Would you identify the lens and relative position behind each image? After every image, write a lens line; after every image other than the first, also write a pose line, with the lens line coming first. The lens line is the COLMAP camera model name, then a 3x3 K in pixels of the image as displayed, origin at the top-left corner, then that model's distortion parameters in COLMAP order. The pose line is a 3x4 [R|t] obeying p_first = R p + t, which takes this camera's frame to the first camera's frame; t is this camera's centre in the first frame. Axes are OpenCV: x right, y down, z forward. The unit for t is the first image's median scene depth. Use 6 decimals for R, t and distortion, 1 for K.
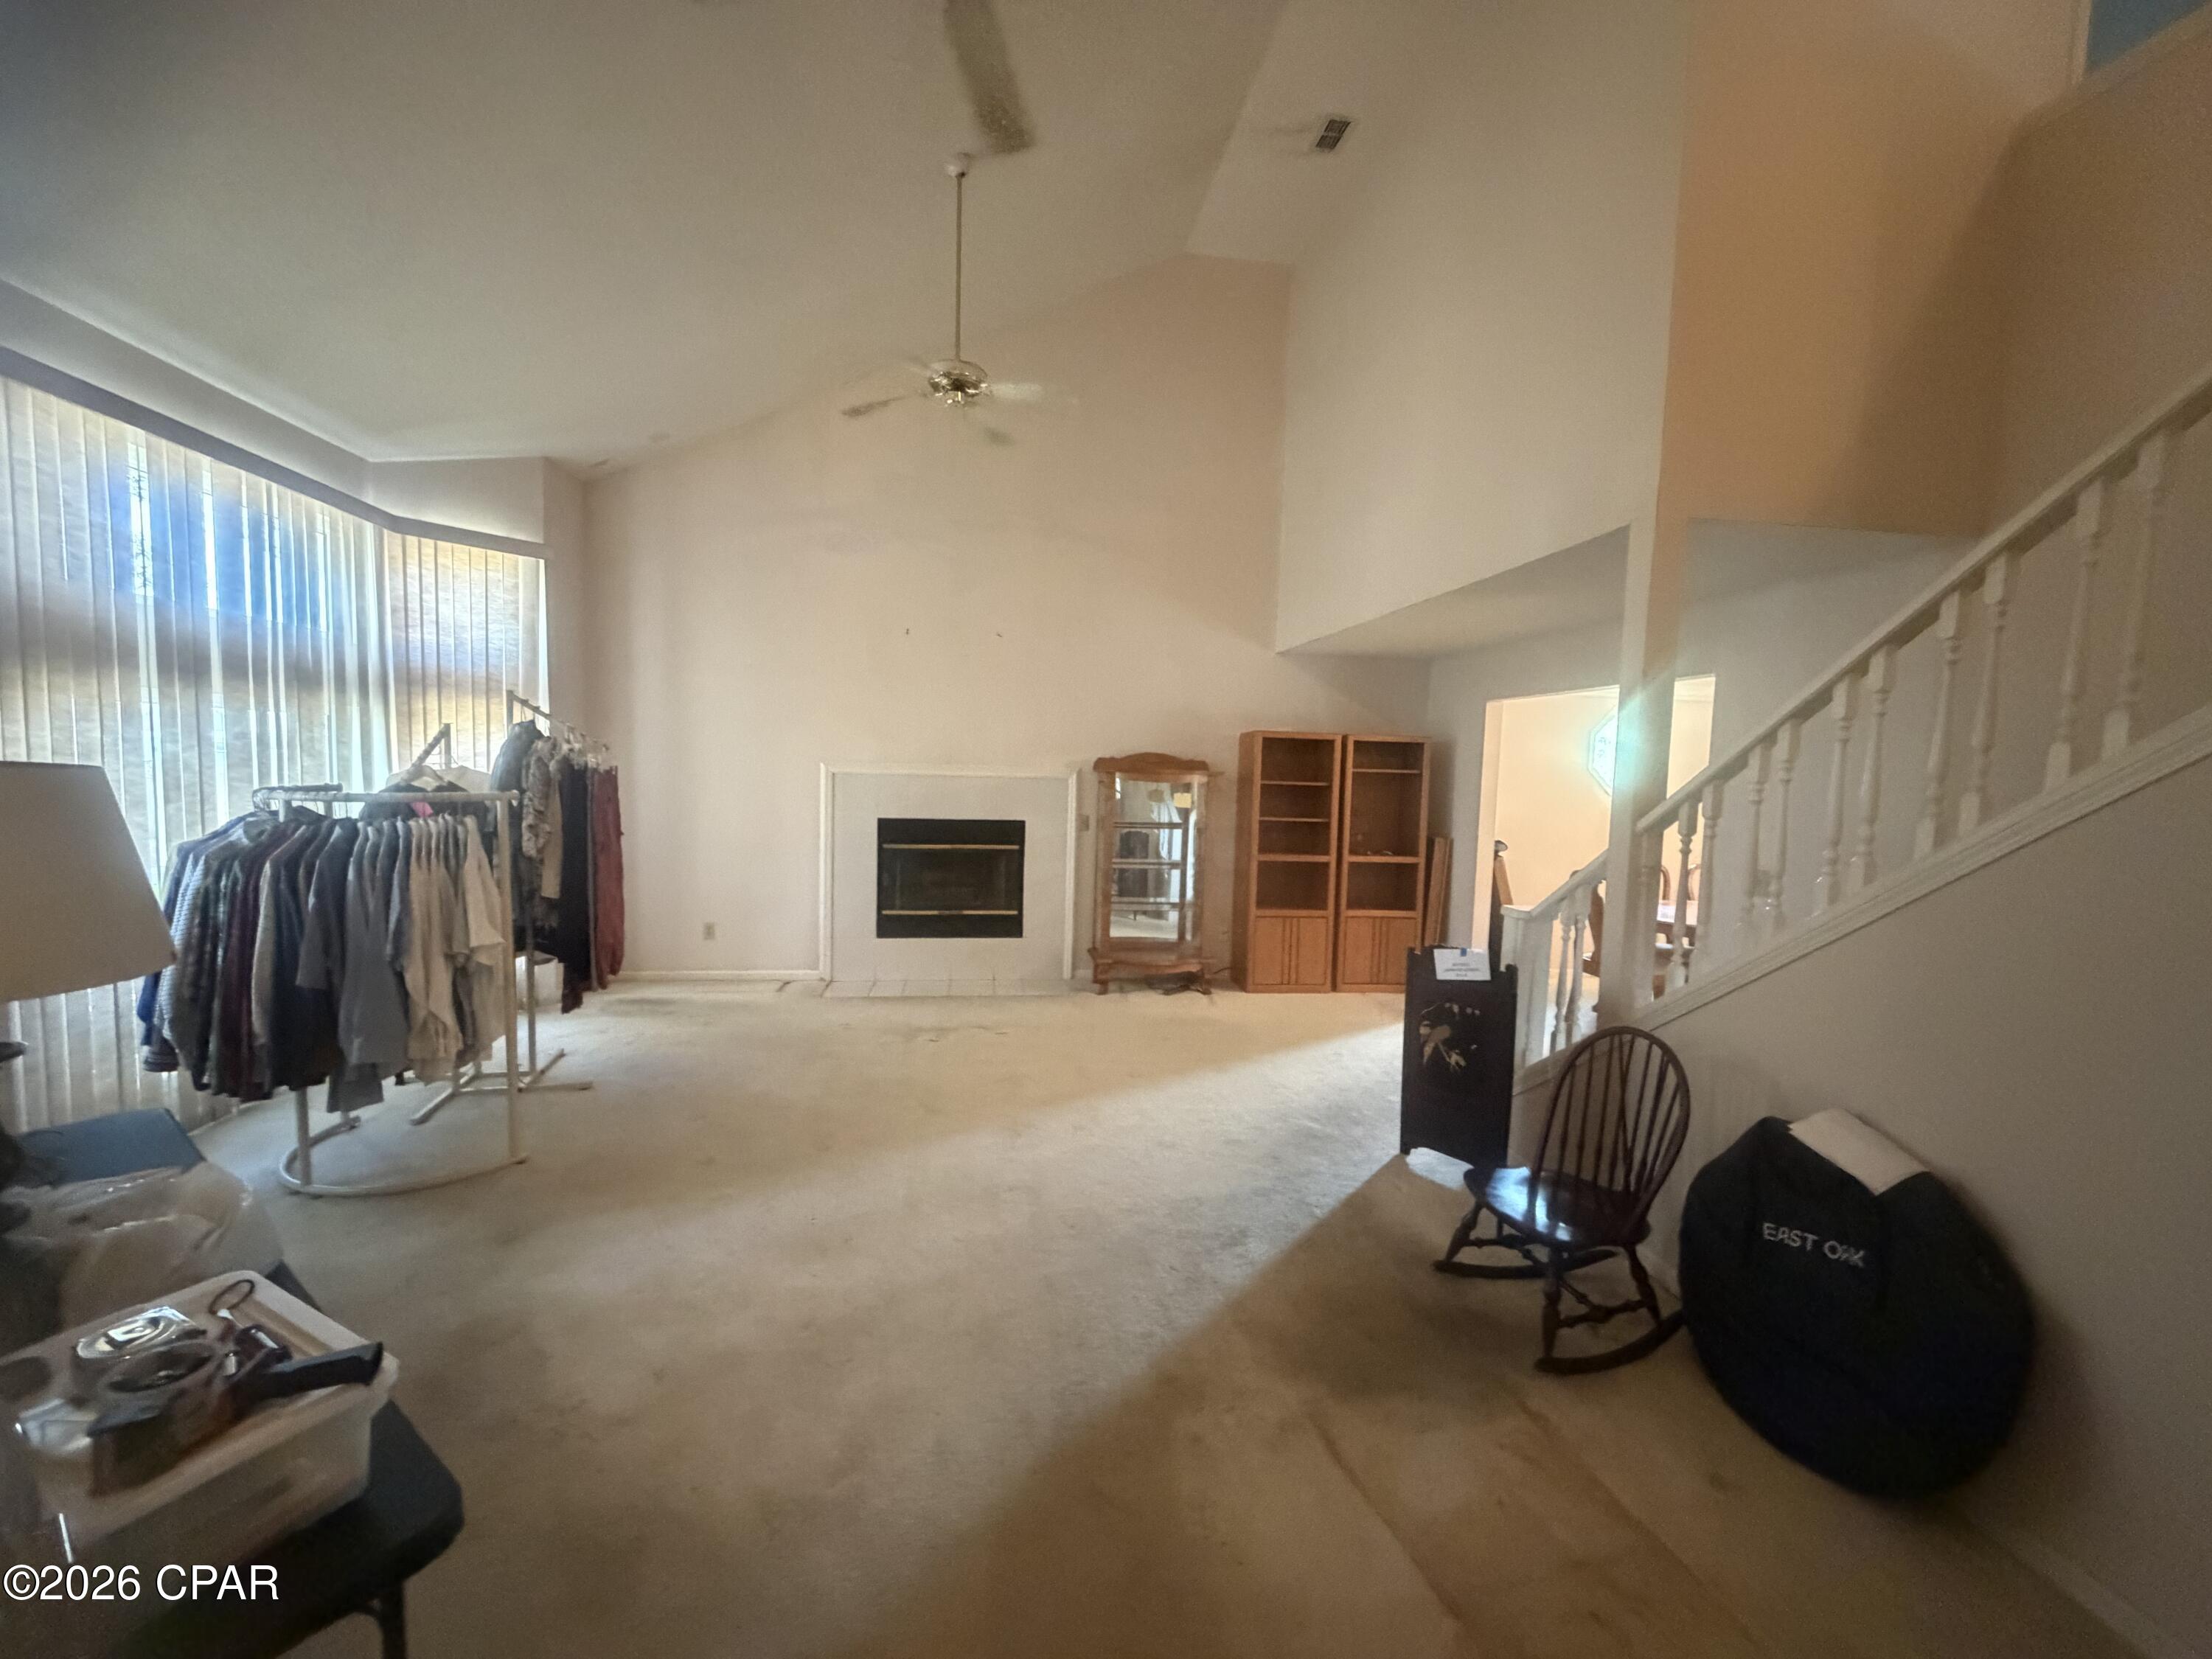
lens RADIAL K [[879.8, 0, 1098.7], [0, 879.8, 830.5], [0, 0, 1]] dist [-0.000108, 0.000114]
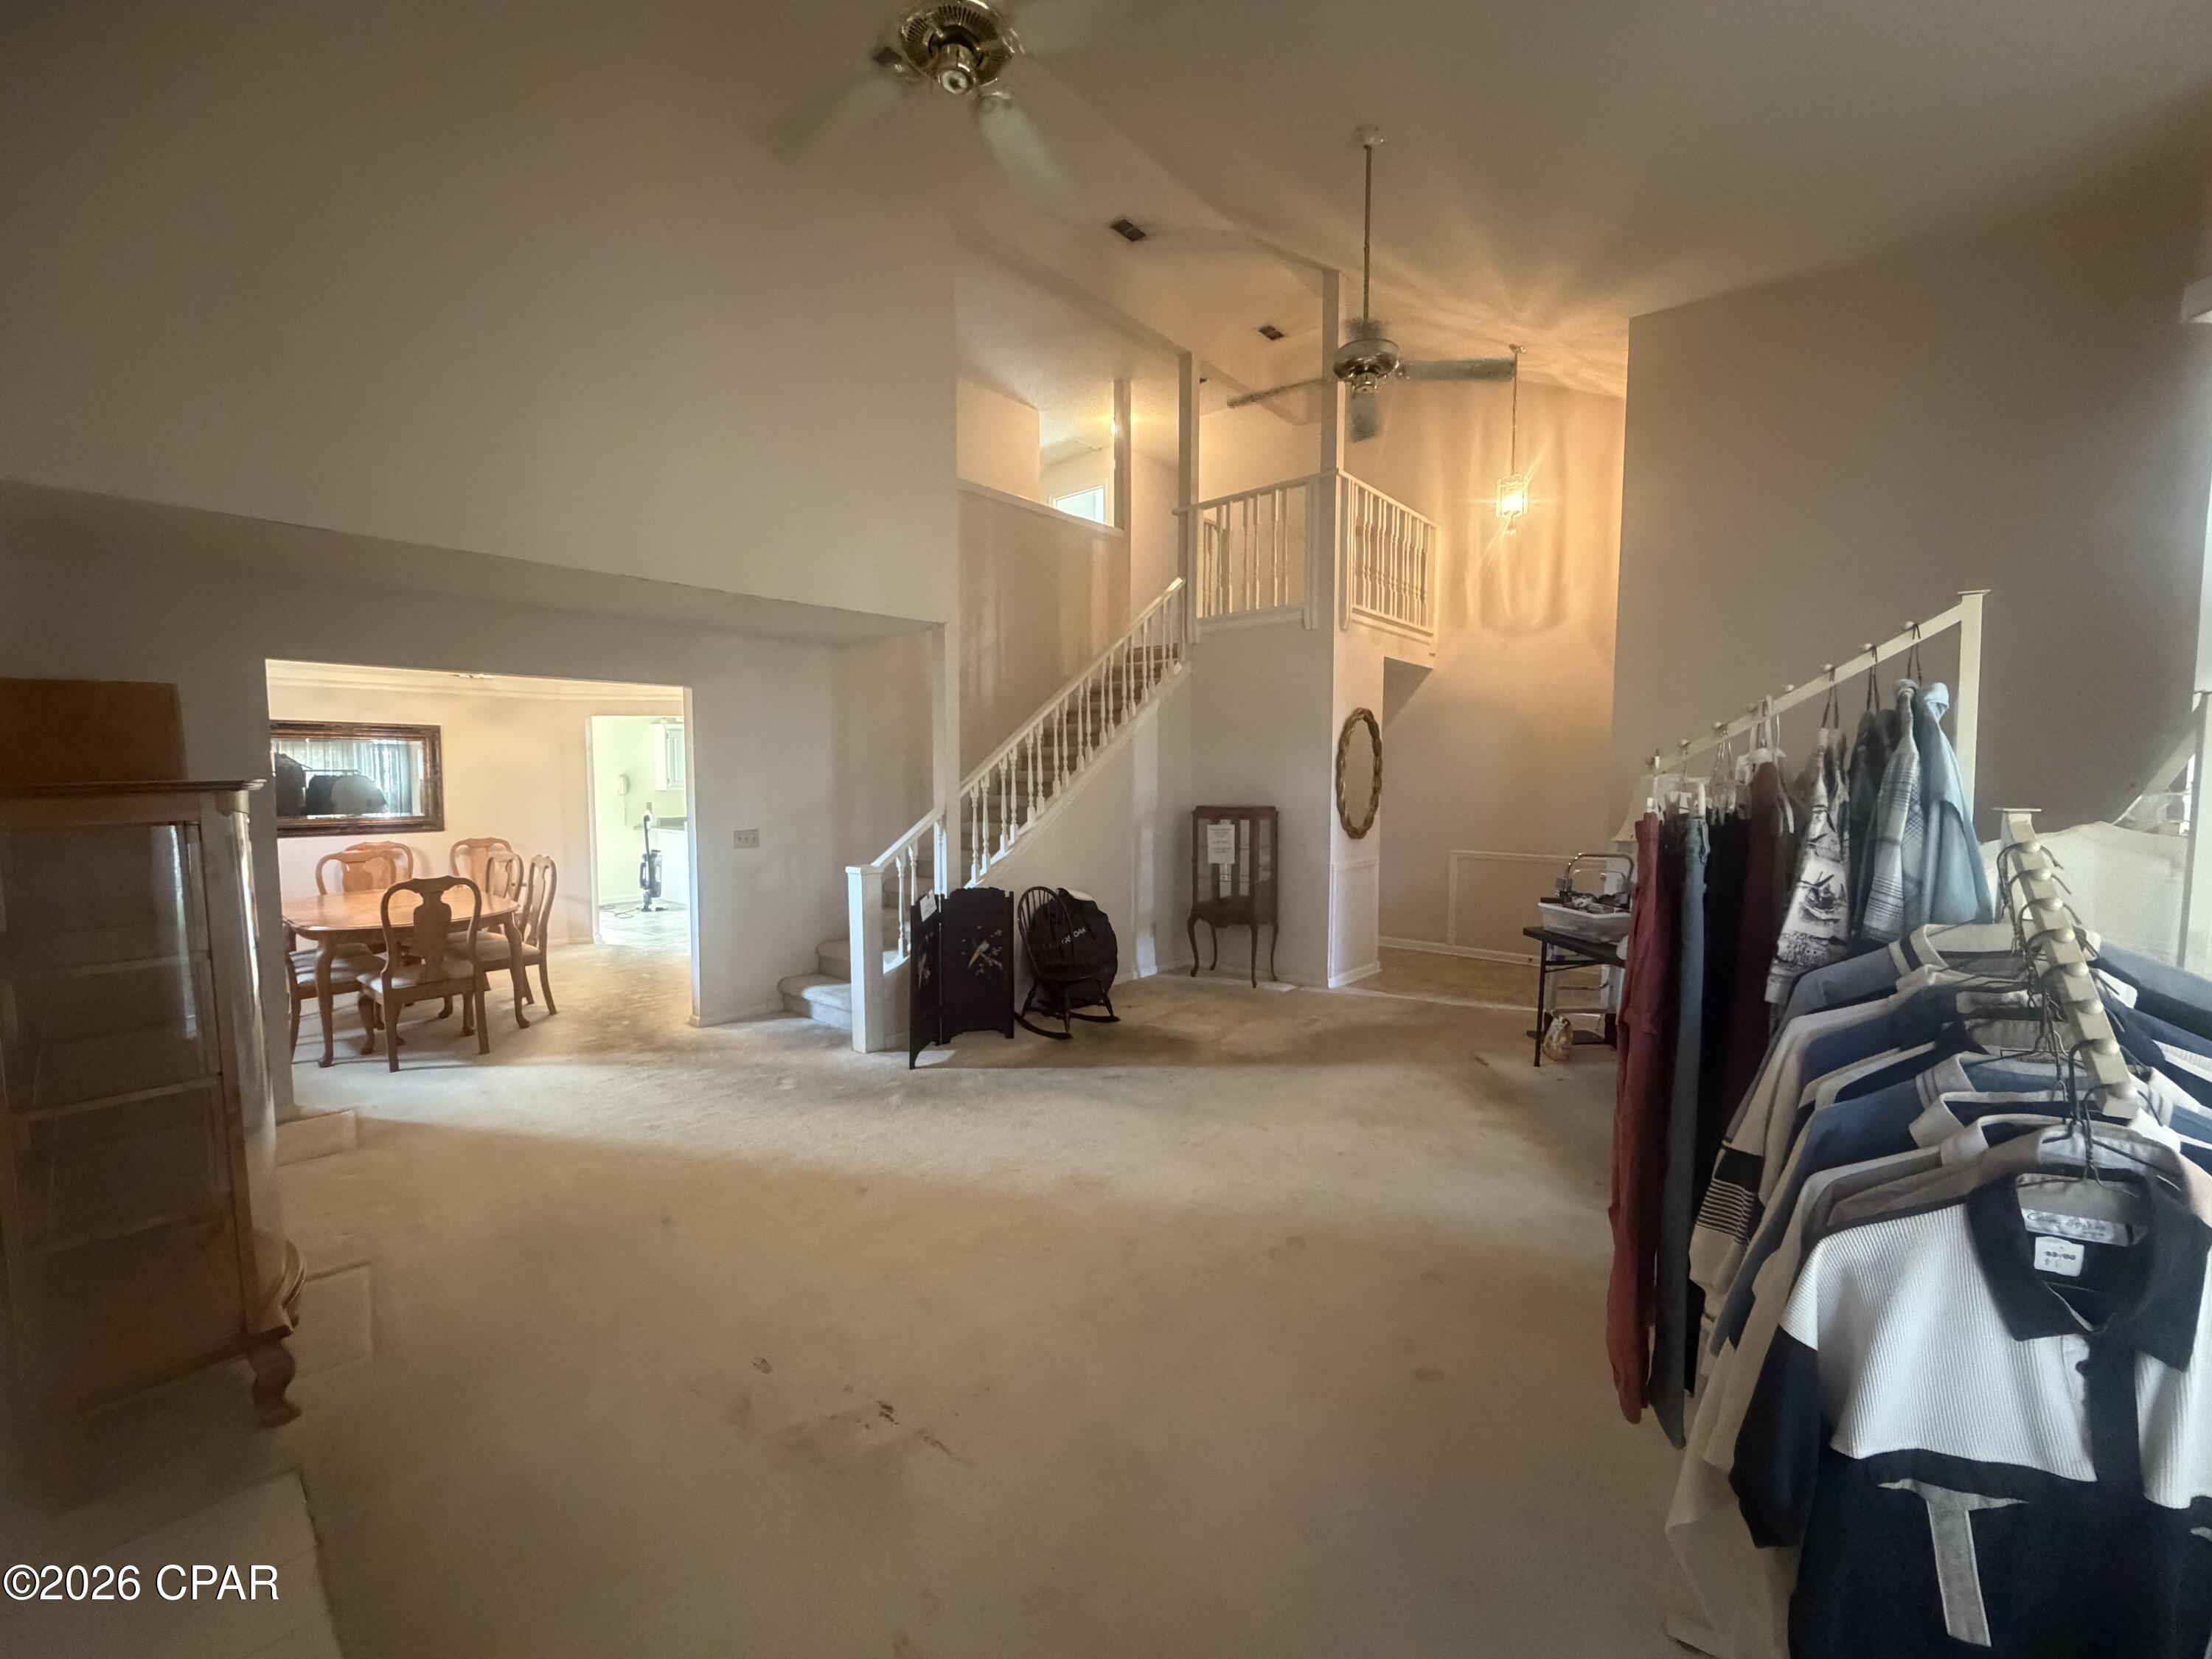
lens RADIAL K [[879.8, 0, 1098.7], [0, 879.8, 830.5], [0, 0, 1]] dist [-0.000108, 0.000114]
pose [[-0.651171, -0.075797, 0.755136, -0.803280], [0.042527, 0.989793, 0.136023, -0.142737], [-0.757738, 0.120688, -0.641301, 1.653712]]
